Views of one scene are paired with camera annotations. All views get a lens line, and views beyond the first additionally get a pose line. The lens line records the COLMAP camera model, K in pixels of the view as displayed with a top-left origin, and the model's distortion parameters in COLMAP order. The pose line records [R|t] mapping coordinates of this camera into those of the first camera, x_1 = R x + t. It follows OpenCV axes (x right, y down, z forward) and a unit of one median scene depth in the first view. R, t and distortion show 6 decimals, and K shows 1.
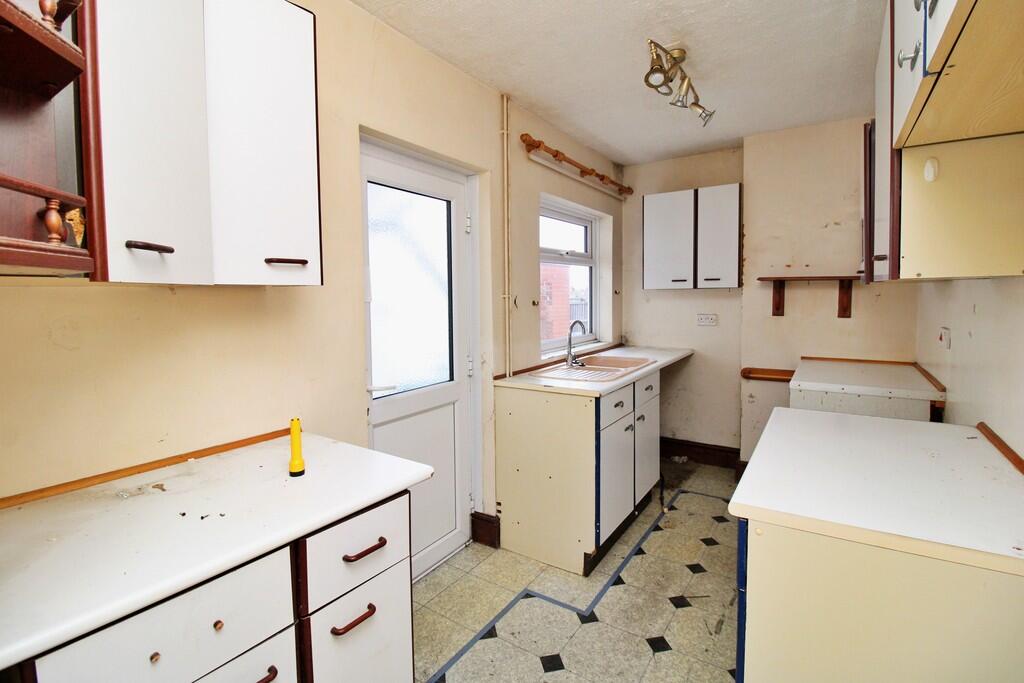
lens RADIAL K [[478.8, 0, 519.6], [0, 478.8, 327.1], [0, 0, 1]] dist [0.003672, -0.016021]
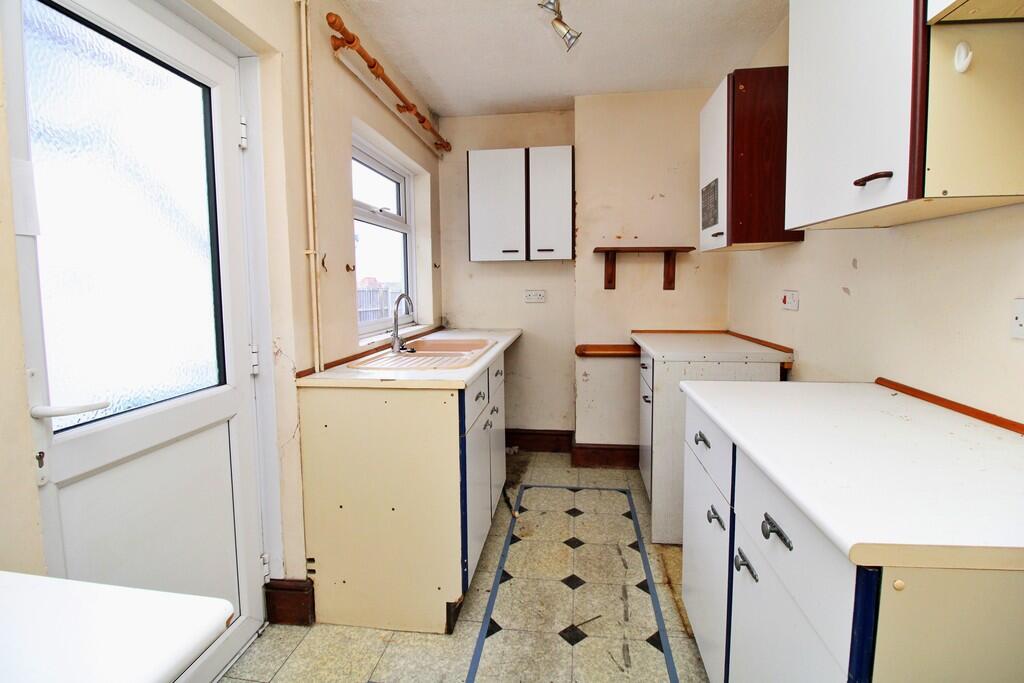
lens RADIAL K [[478.8, 0, 519.6], [0, 478.8, 327.1], [0, 0, 1]] dist [0.003672, -0.016021]
pose [[0.897935, -0.035003, 0.438734, -0.060628], [0.028126, 0.999359, 0.022165, 0.032033], [-0.439228, -0.007563, 0.898344, 0.255378]]
